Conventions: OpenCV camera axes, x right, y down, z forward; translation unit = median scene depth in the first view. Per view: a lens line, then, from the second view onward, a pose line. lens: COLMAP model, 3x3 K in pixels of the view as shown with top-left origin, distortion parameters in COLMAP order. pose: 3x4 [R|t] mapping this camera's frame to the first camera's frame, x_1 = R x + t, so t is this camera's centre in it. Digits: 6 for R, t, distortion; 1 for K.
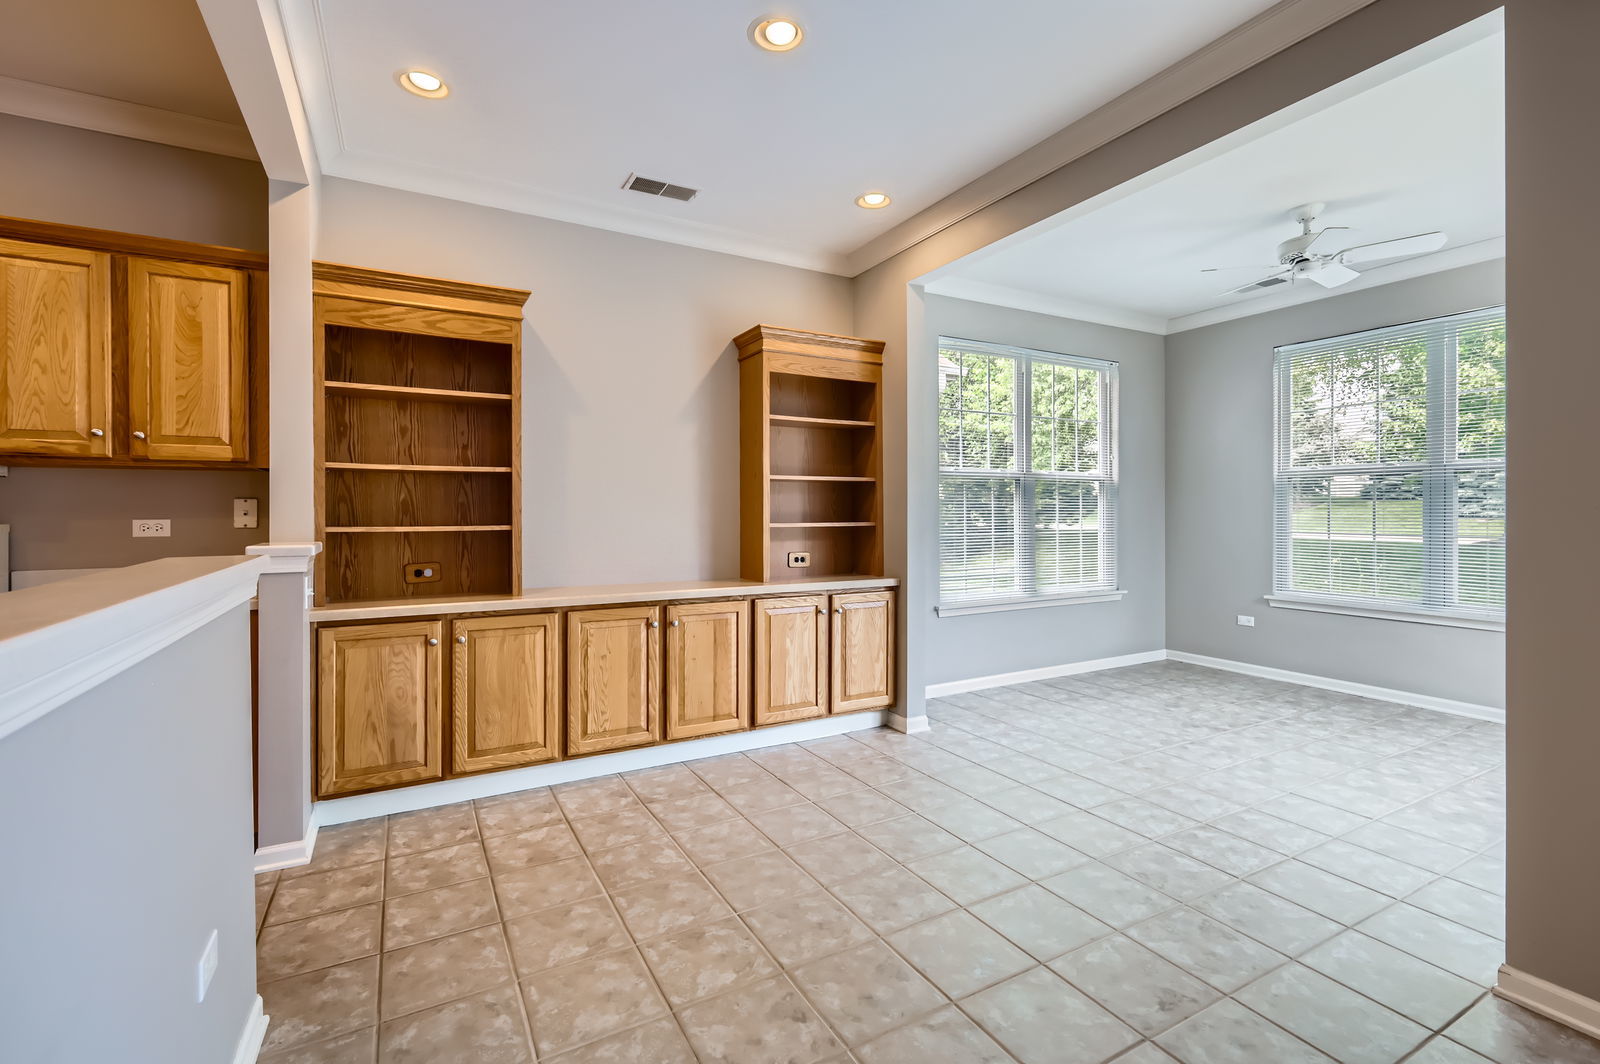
lens RADIAL K [[703.5, 0, 795.8], [0, 703.5, 514.5], [0, 0, 1]] dist [-0.001853, -0.000819]
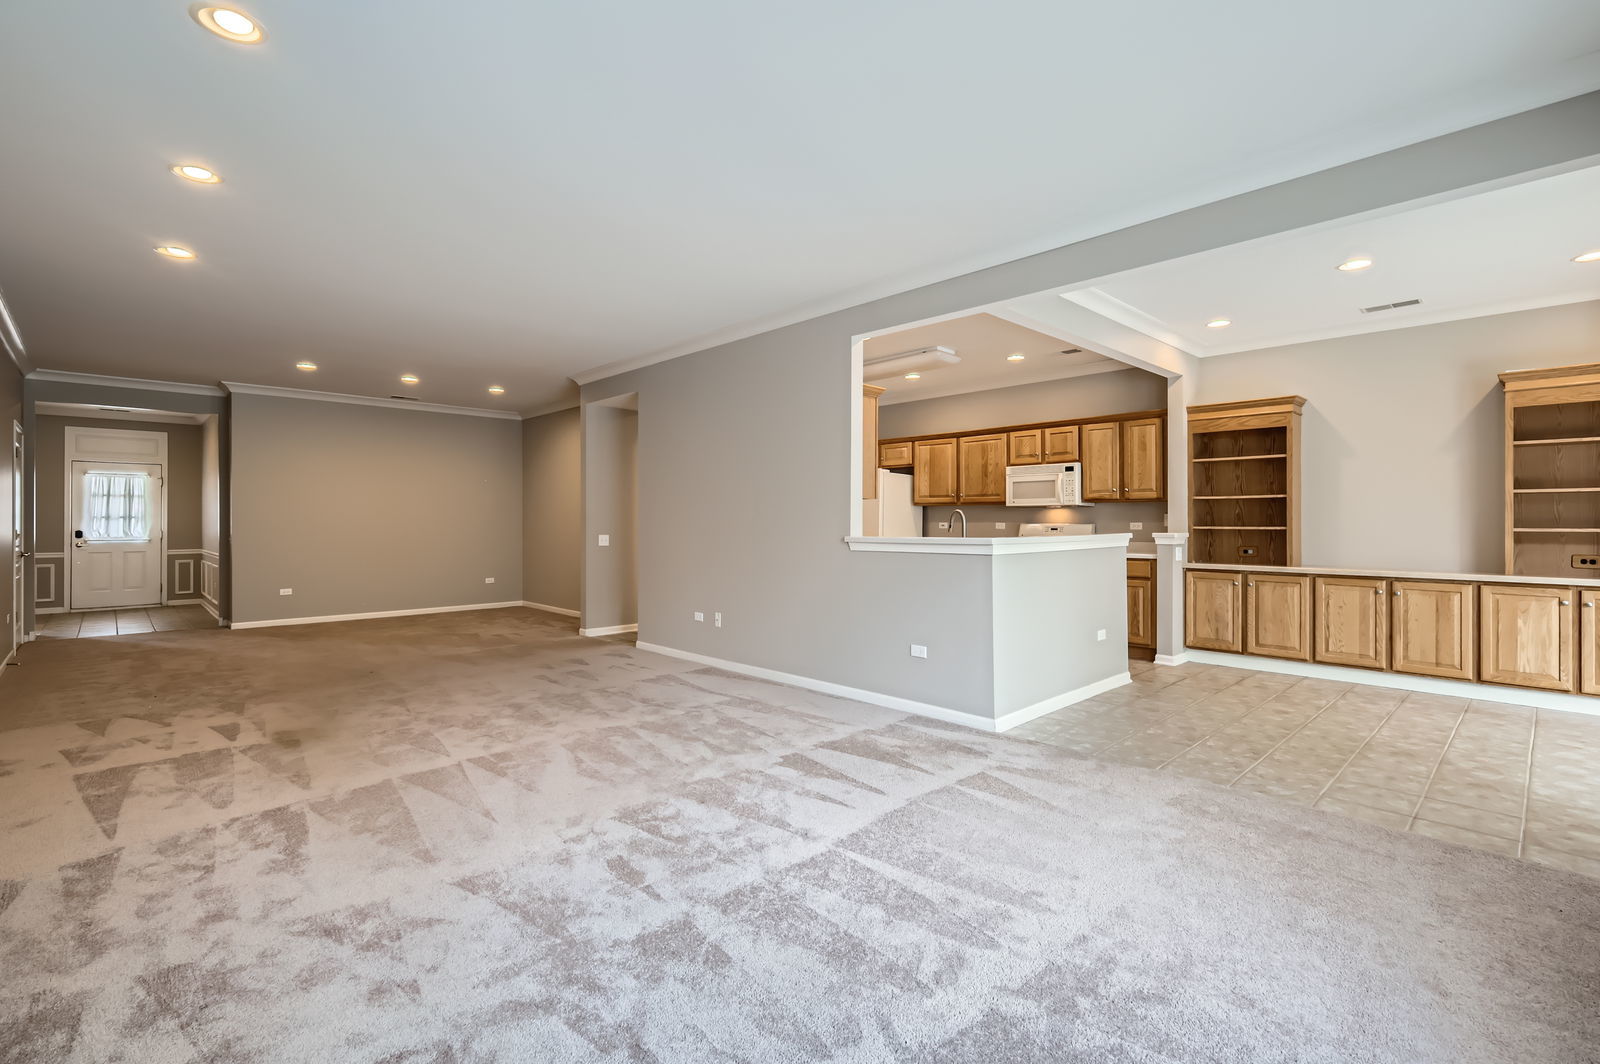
lens RADIAL K [[703.5, 0, 794.2], [0, 703.5, 518.1], [0, 0, 1]] dist [-0.001853, -0.000819]
pose [[0.237718, -0.002455, -0.971331, 1.062601], [-0.003390, 0.999989, -0.003357, 0.003460], [0.971328, 0.004091, 0.237707, -0.663581]]
